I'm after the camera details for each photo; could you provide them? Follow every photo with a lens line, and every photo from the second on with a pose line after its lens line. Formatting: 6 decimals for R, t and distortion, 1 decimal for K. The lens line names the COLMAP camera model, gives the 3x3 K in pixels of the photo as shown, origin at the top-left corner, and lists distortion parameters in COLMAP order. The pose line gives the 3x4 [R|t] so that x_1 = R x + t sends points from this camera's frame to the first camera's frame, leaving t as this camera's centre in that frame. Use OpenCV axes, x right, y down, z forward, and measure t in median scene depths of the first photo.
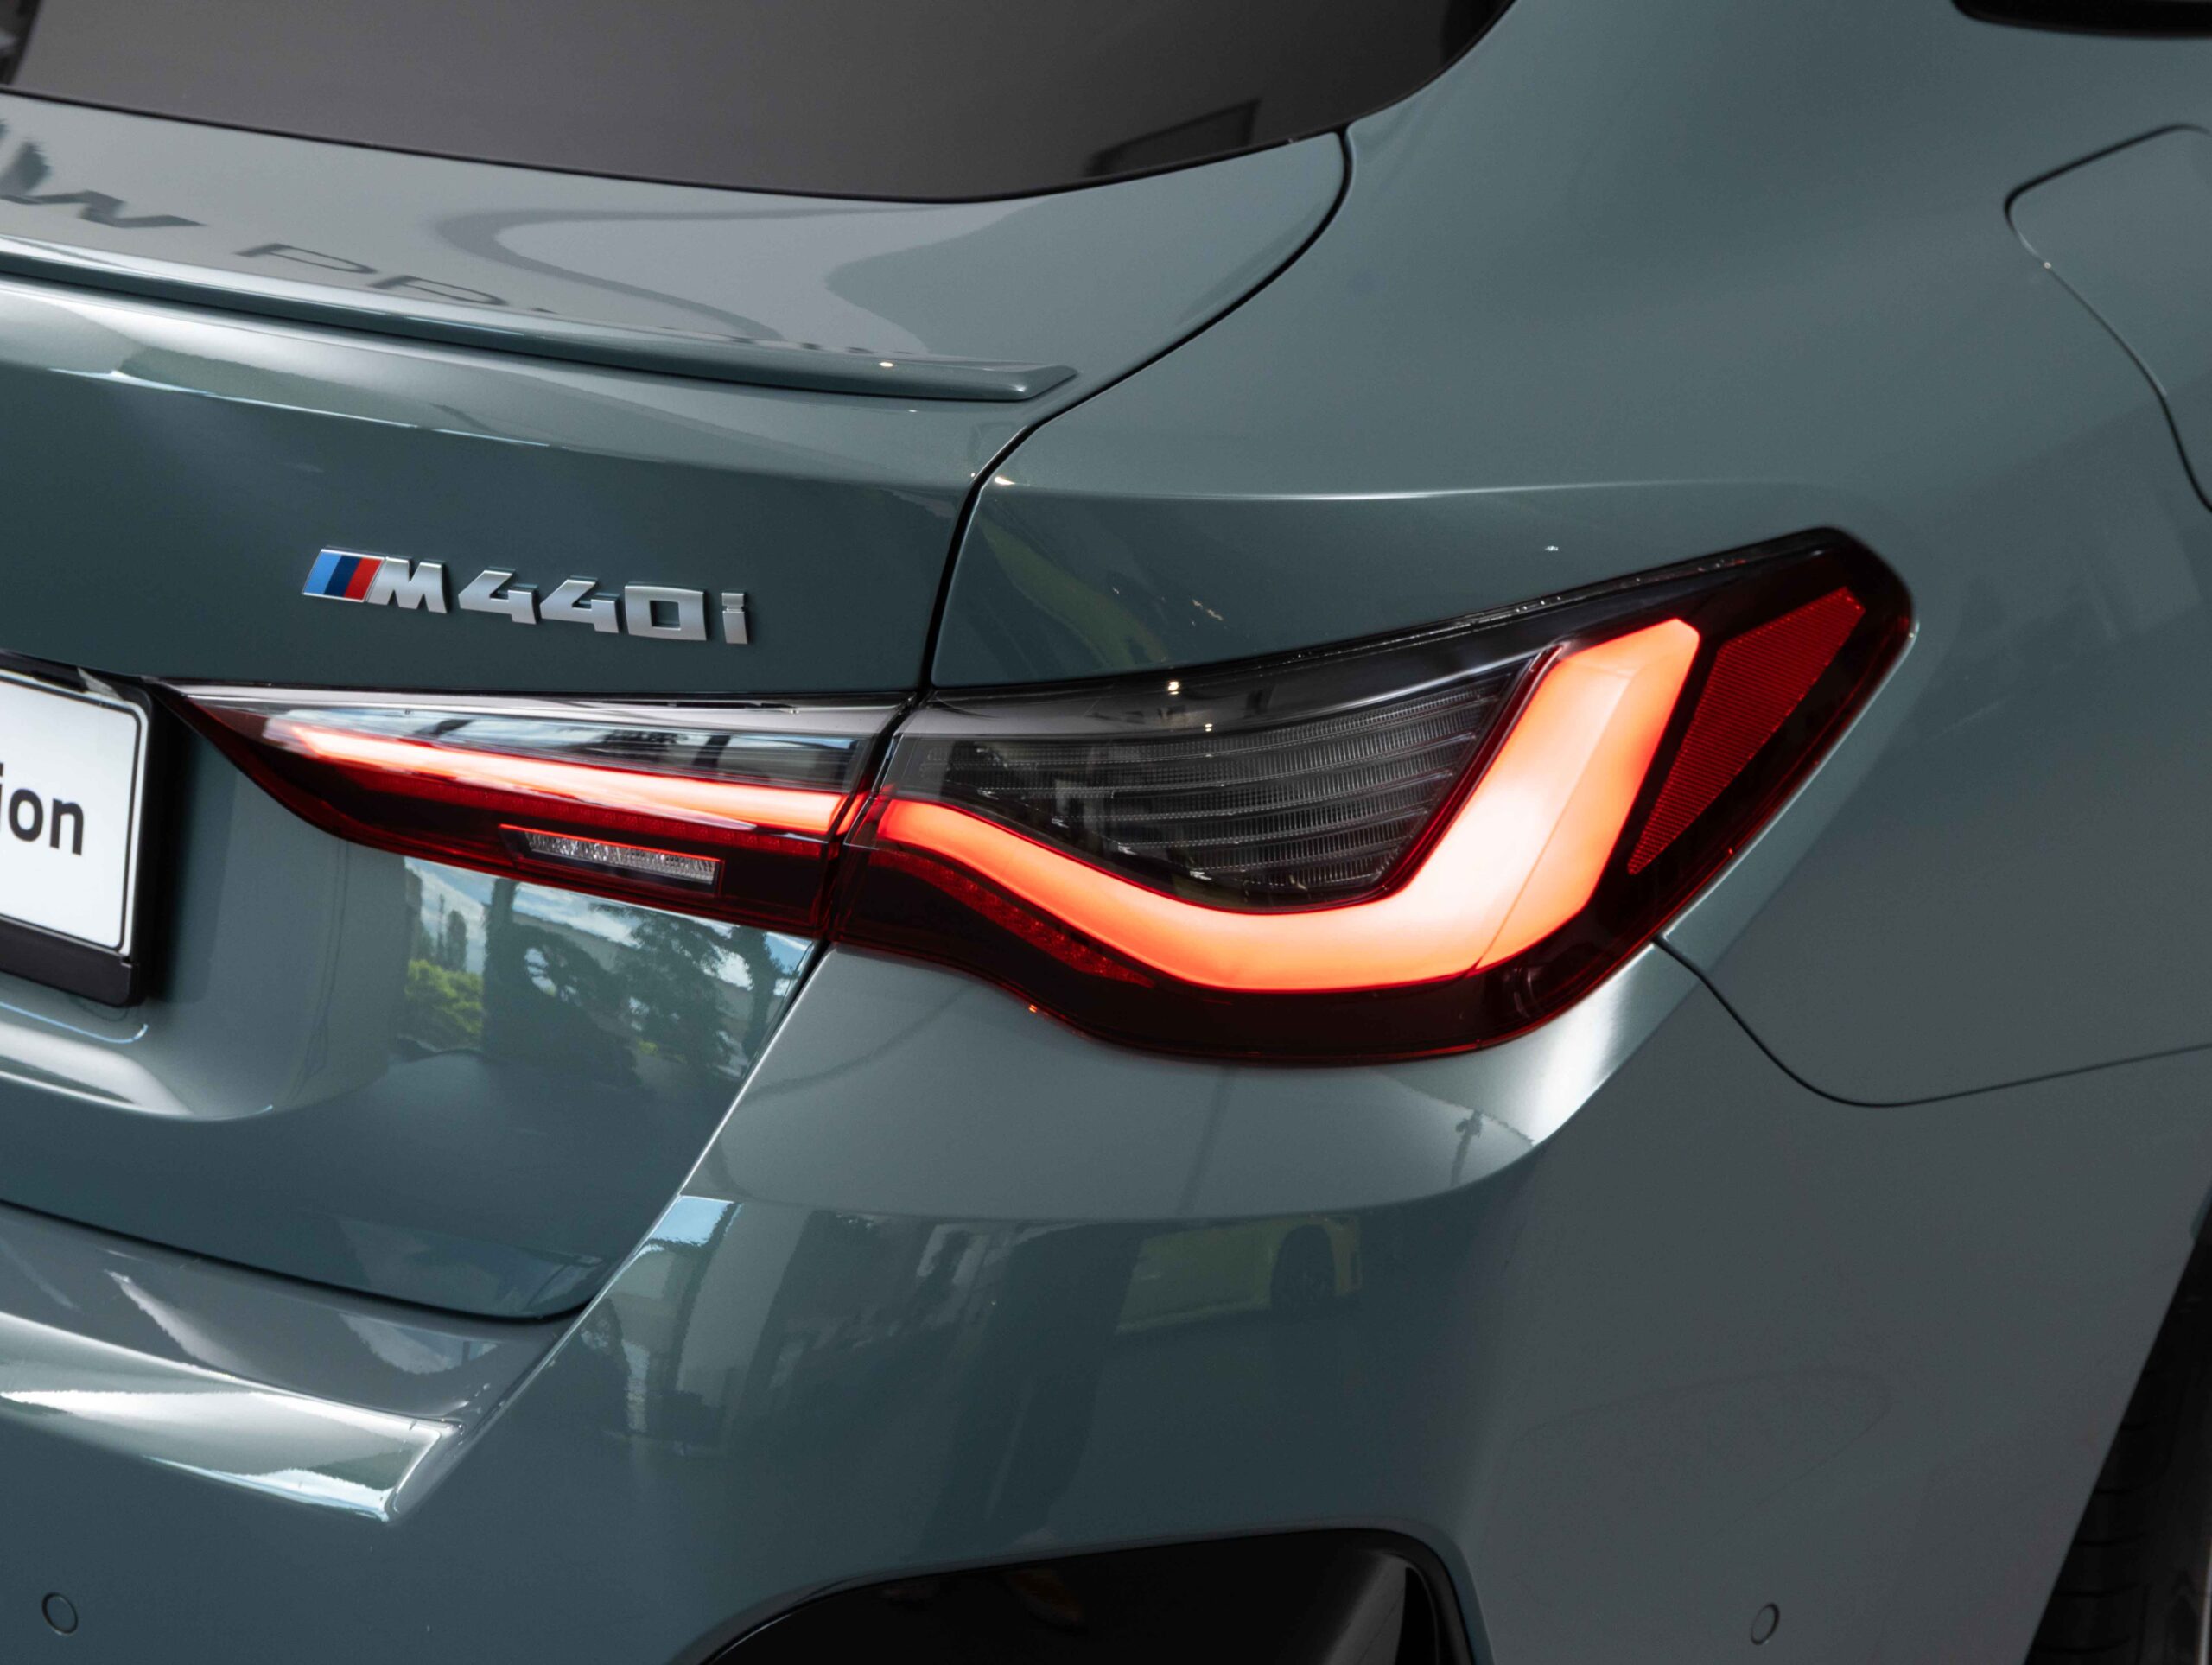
lens RADIAL K [[4337.3, 0, 1106.5], [0, 4337.3, 832.6], [0, 0, 1]] dist [-0.089234, -0.164331]
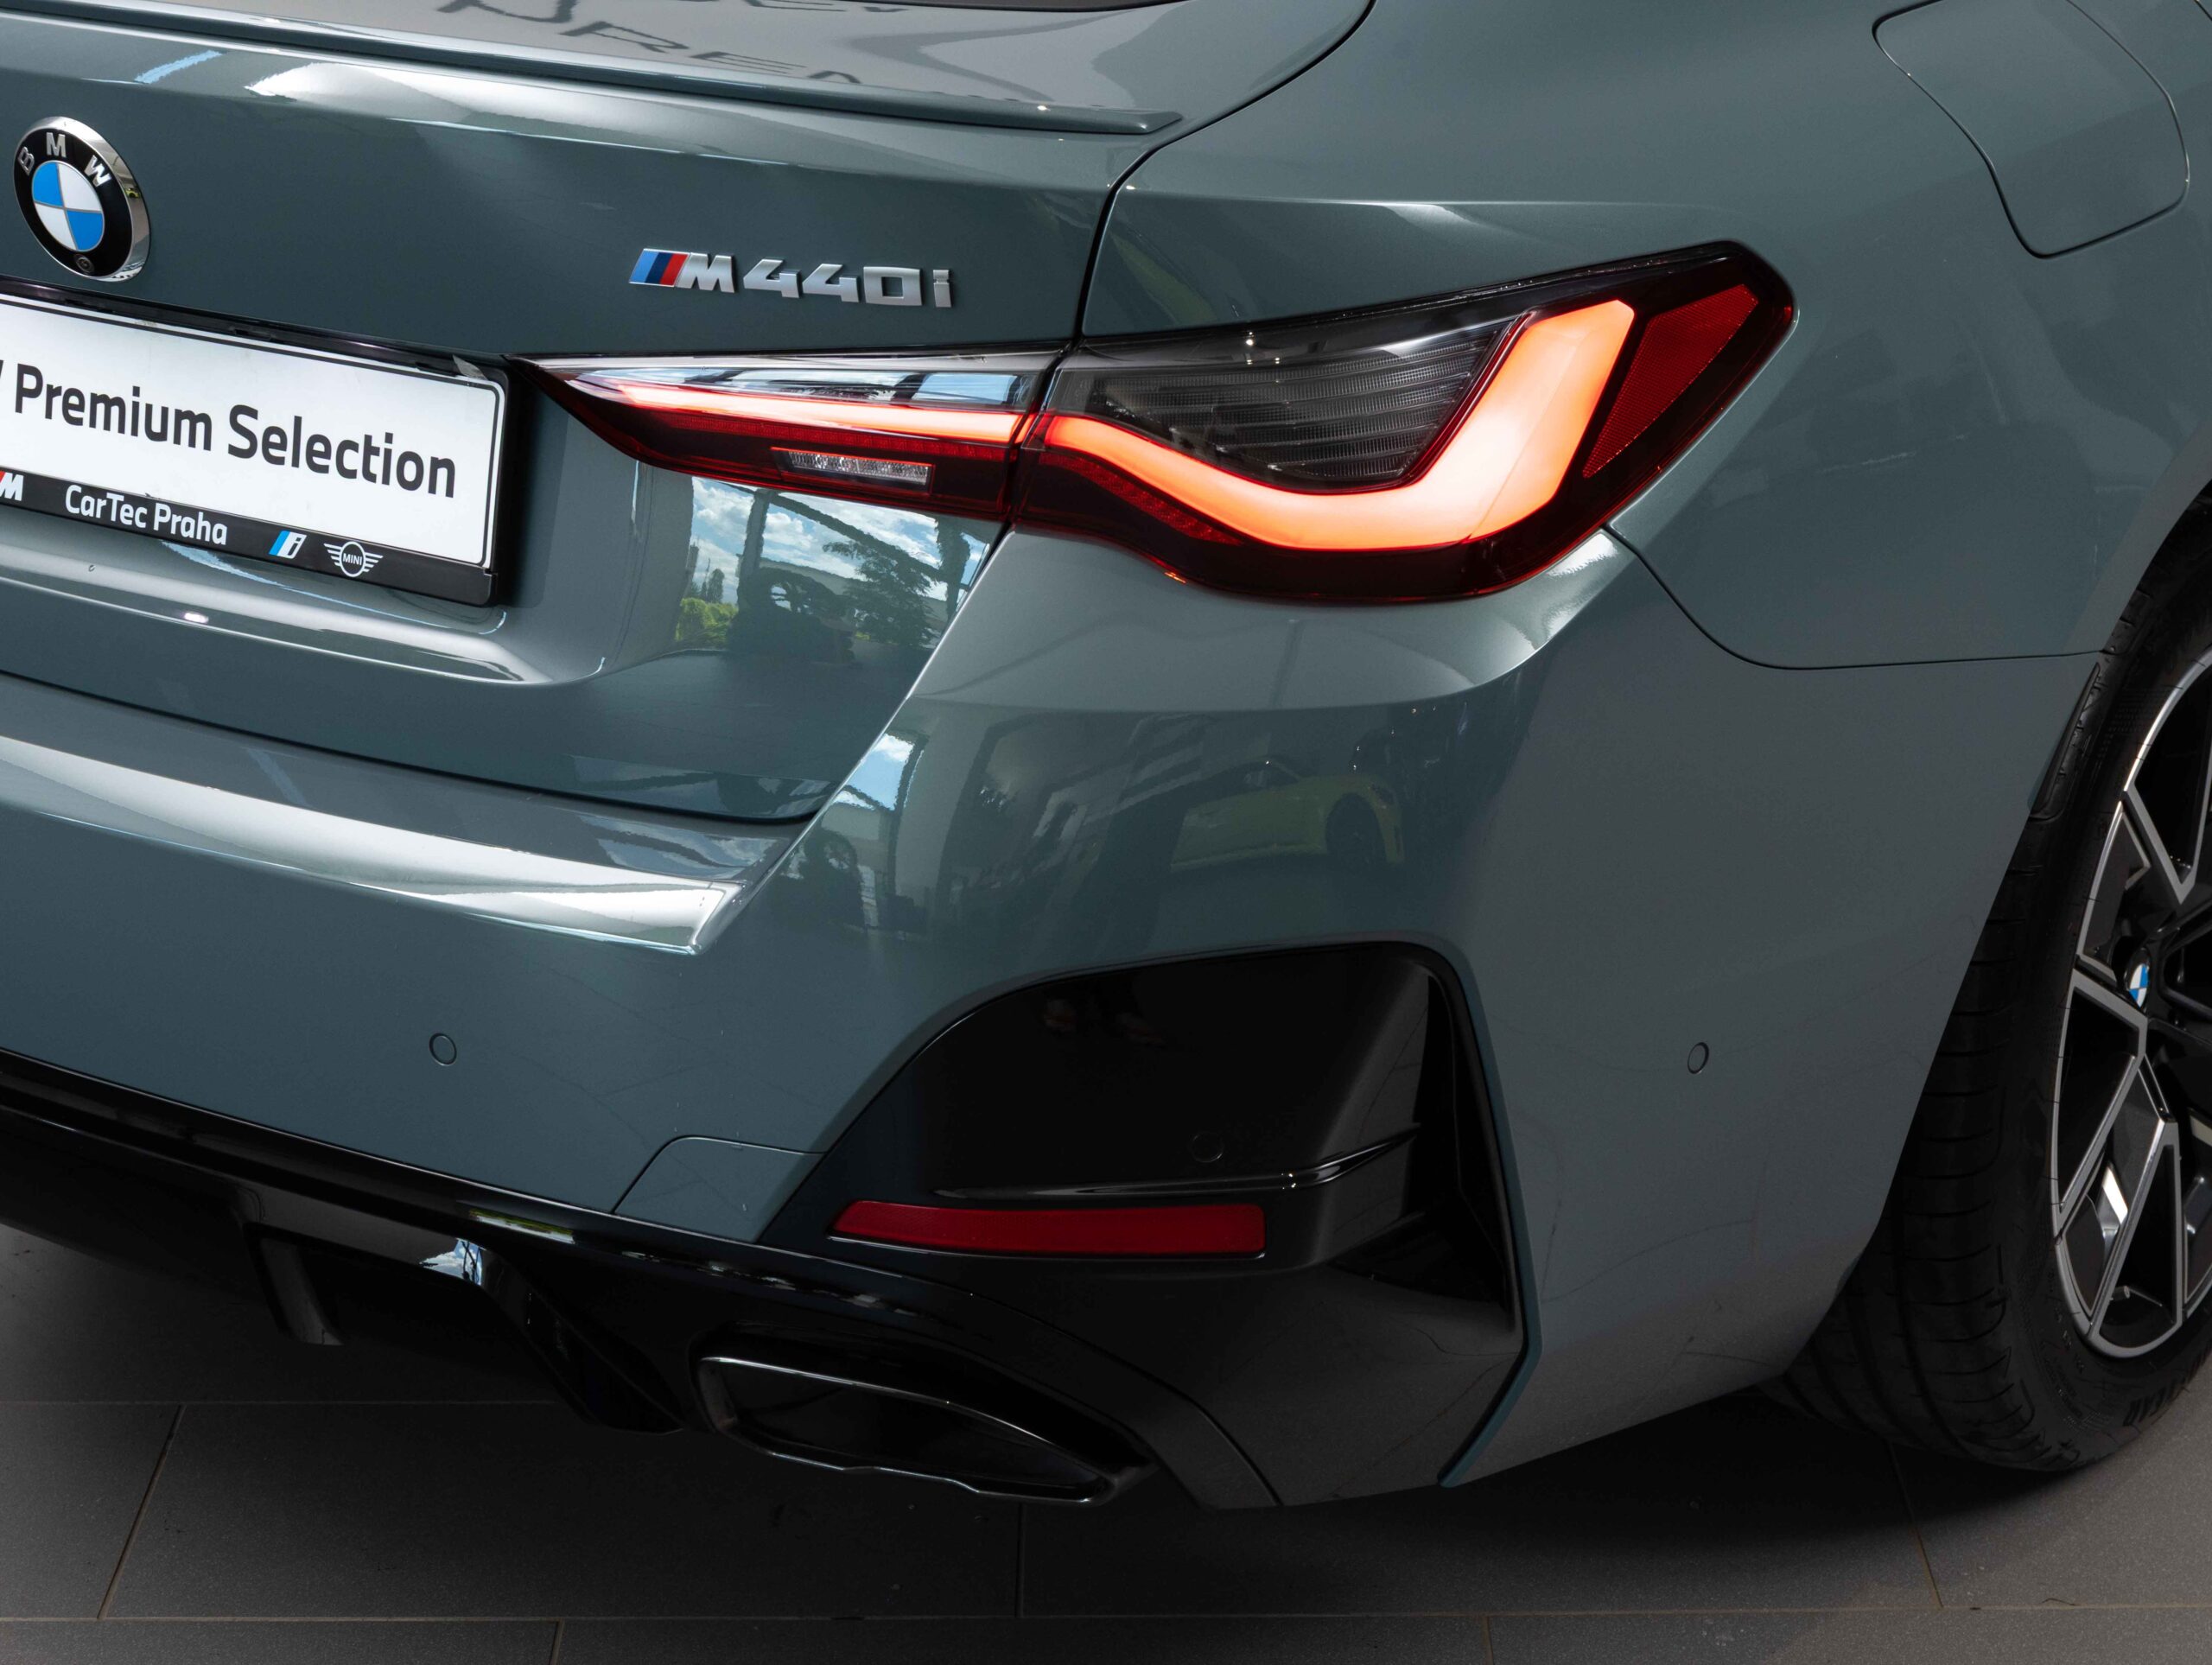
lens RADIAL K [[4337.3, 0, 1106.5], [0, 4337.3, 832.6], [0, 0, 1]] dist [-0.089234, -0.164331]
pose [[0.999863, -0.009719, -0.013362, -0.015023], [0.009454, 0.999761, -0.019725, 0.152445], [0.013550, 0.019596, 0.999716, -0.394131]]
